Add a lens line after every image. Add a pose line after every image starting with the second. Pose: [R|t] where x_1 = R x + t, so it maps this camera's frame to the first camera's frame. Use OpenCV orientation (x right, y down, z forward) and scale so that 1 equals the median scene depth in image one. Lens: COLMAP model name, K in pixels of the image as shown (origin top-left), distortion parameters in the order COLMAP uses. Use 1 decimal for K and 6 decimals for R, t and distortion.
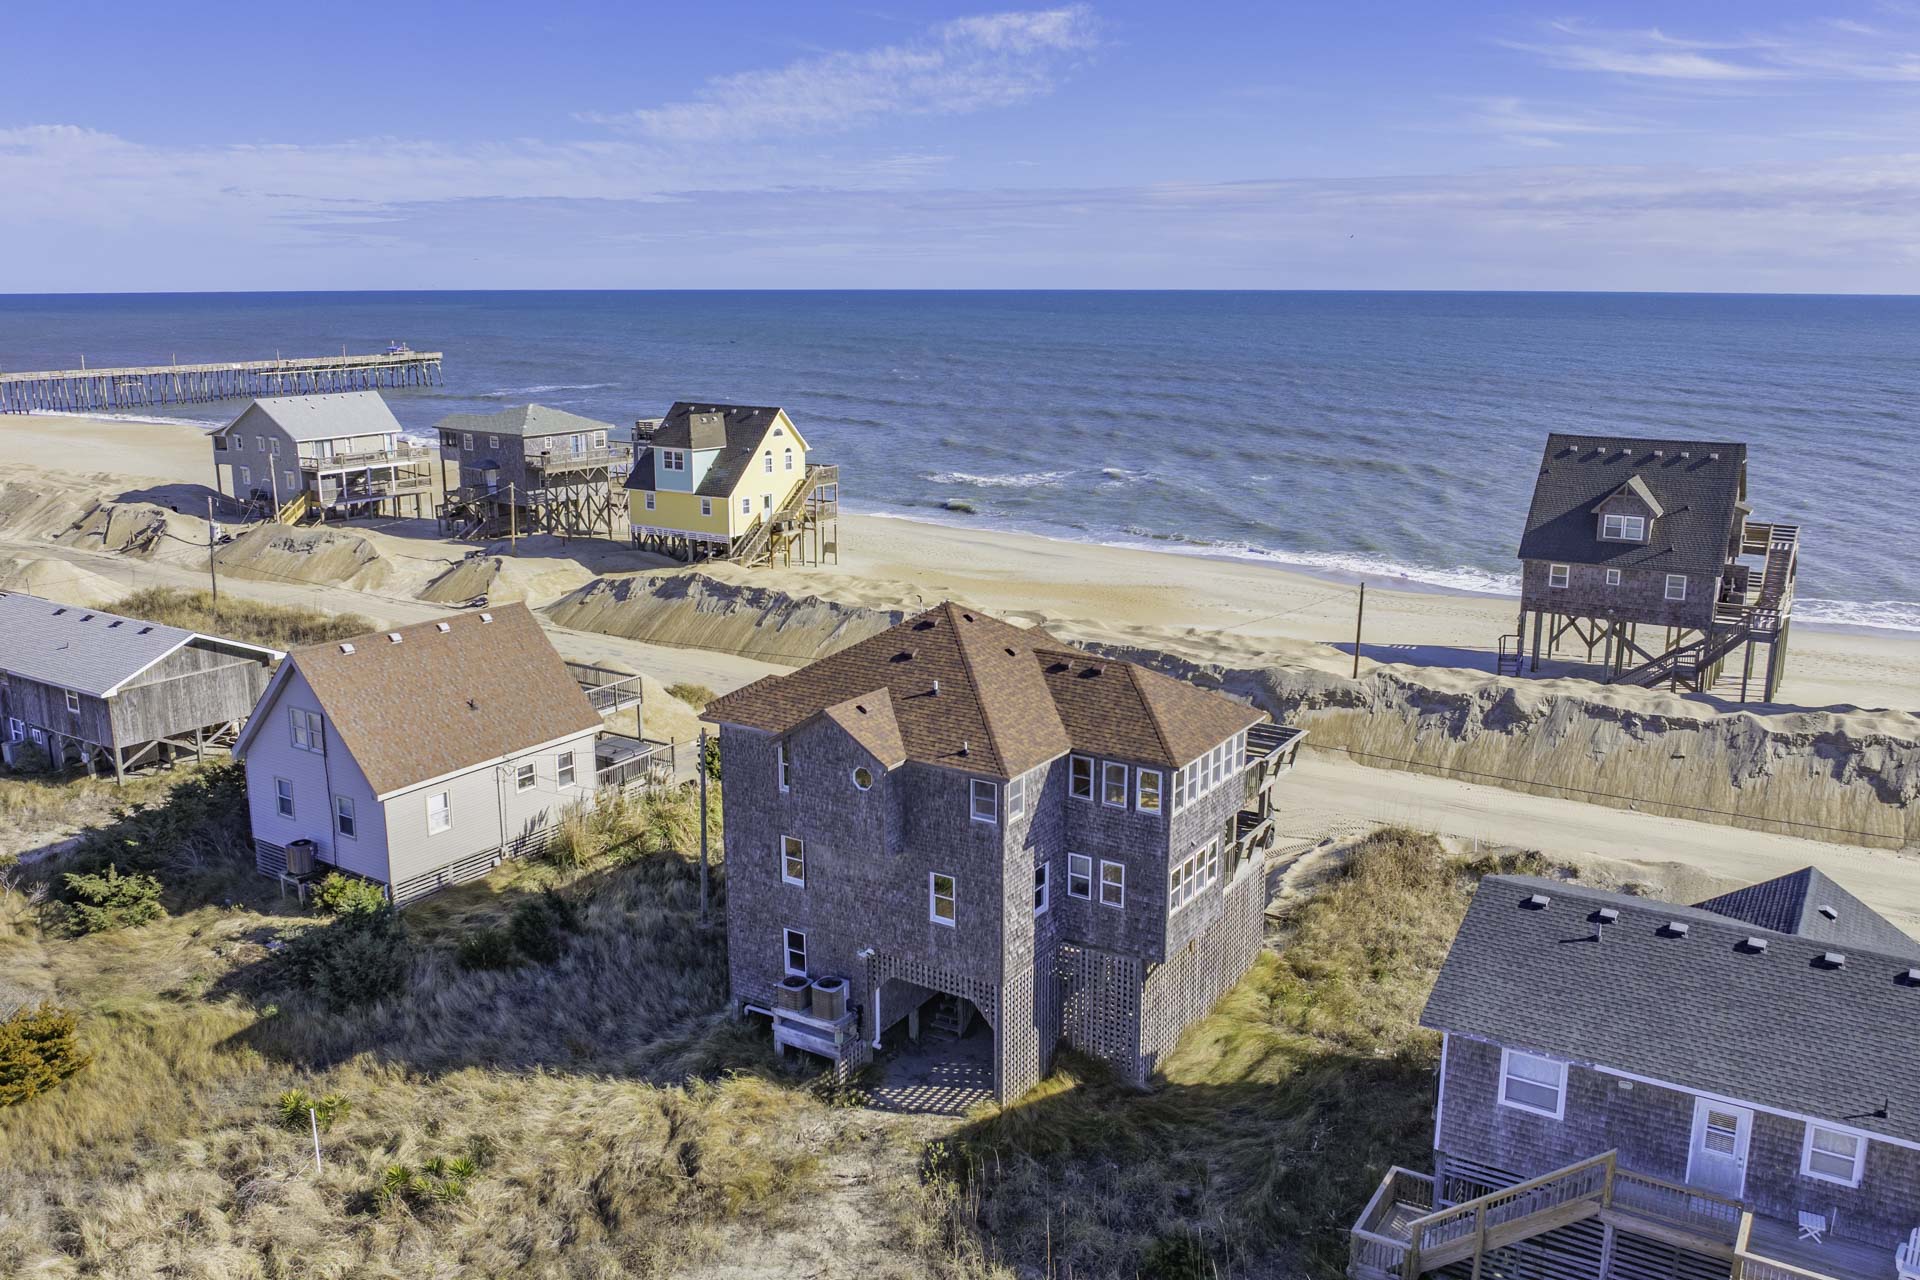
lens RADIAL K [[1566.9, 0, 858.1], [0, 1566.9, 604.6], [0, 0, 1]] dist [-0.036930, -0.005010]
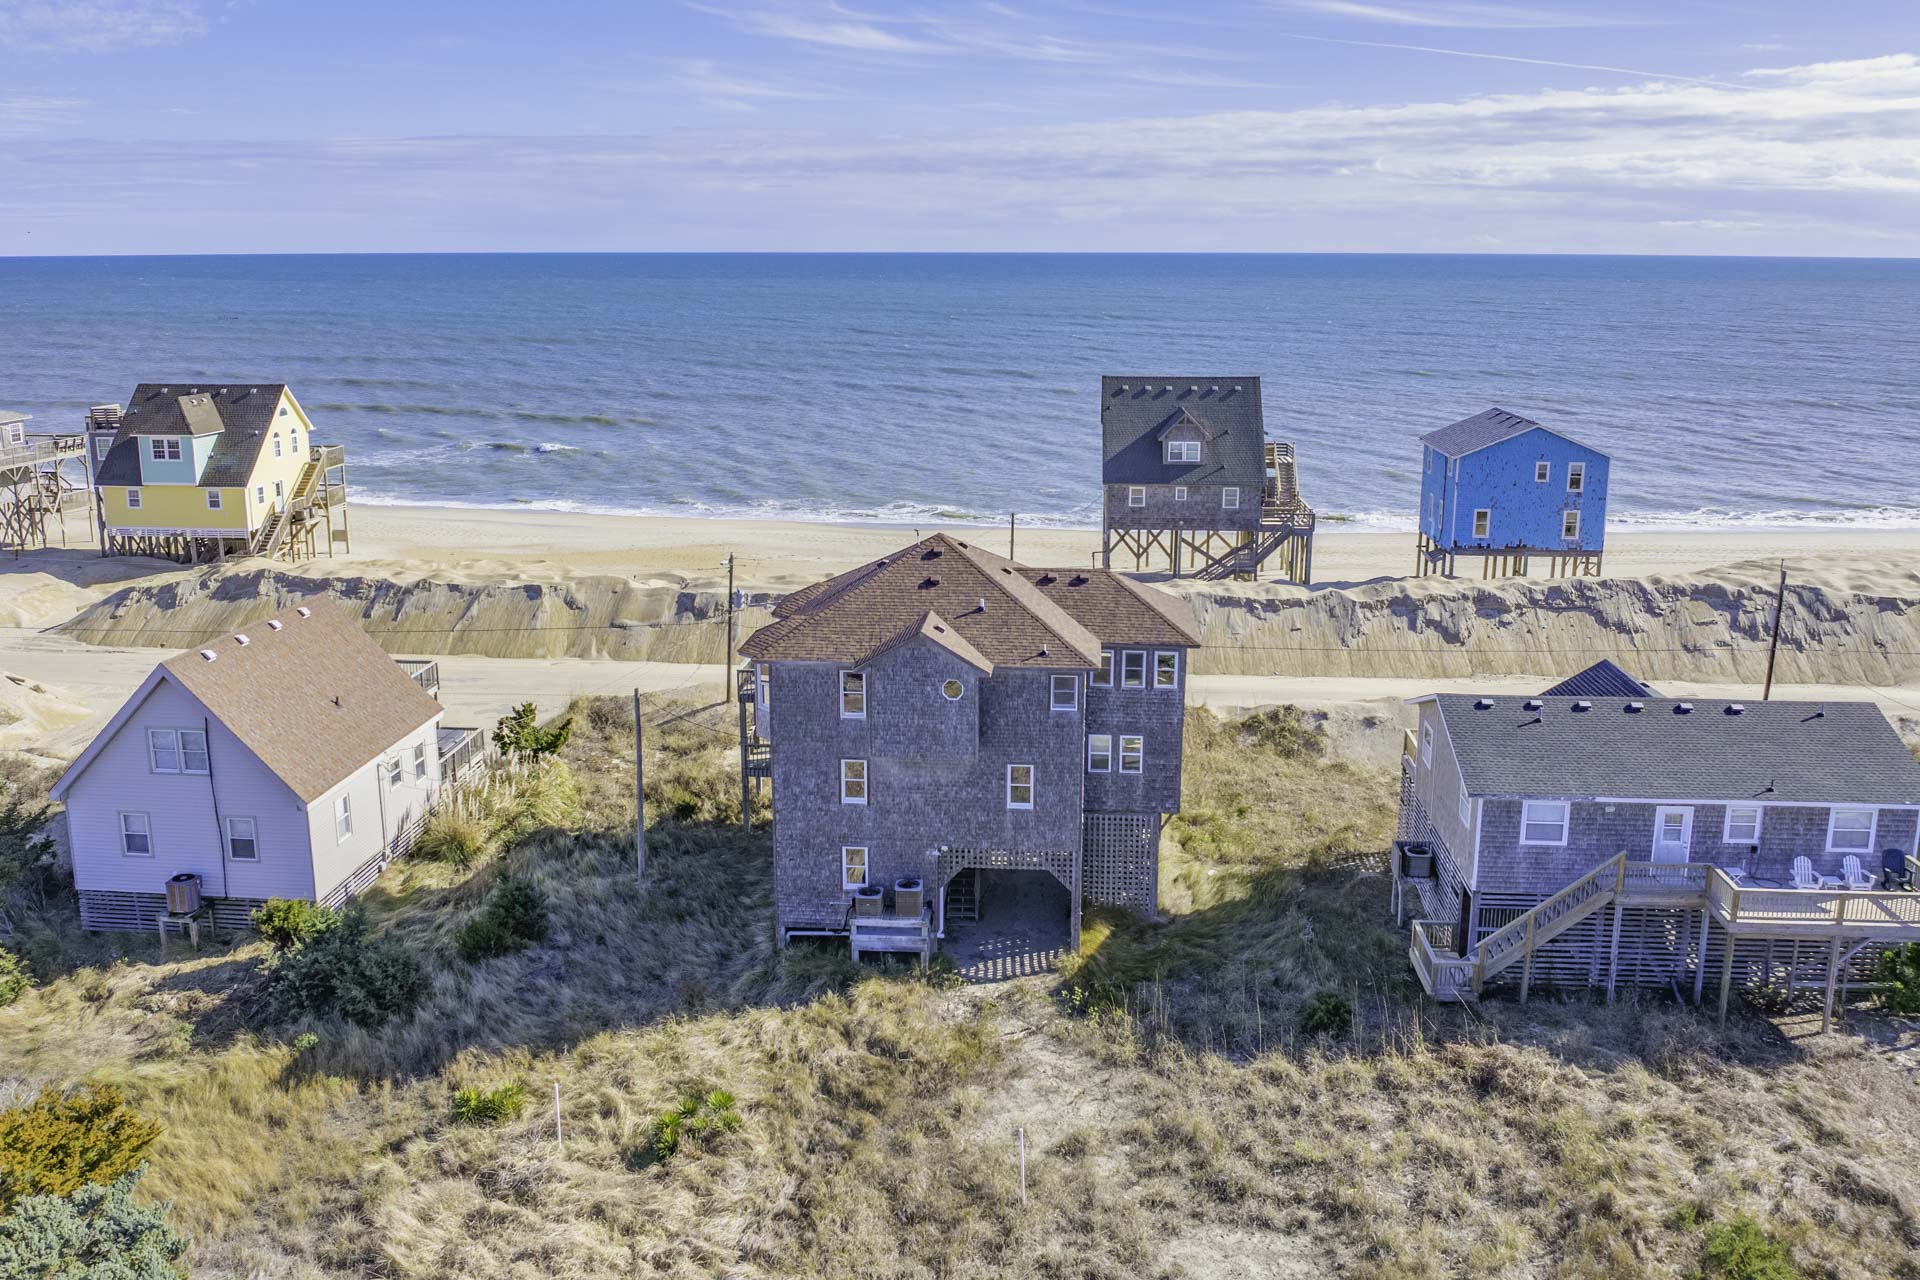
lens RADIAL K [[1632.6, 0, 959.8], [0, 1632.6, 597.5], [0, 0, 1]] dist [-0.033466, -0.003655]
pose [[0.877025, -0.099043, 0.470124, -0.364015], [0.094380, 0.994971, 0.033548, 0.004763], [-0.471083, 0.014947, 0.881962, -0.021484]]
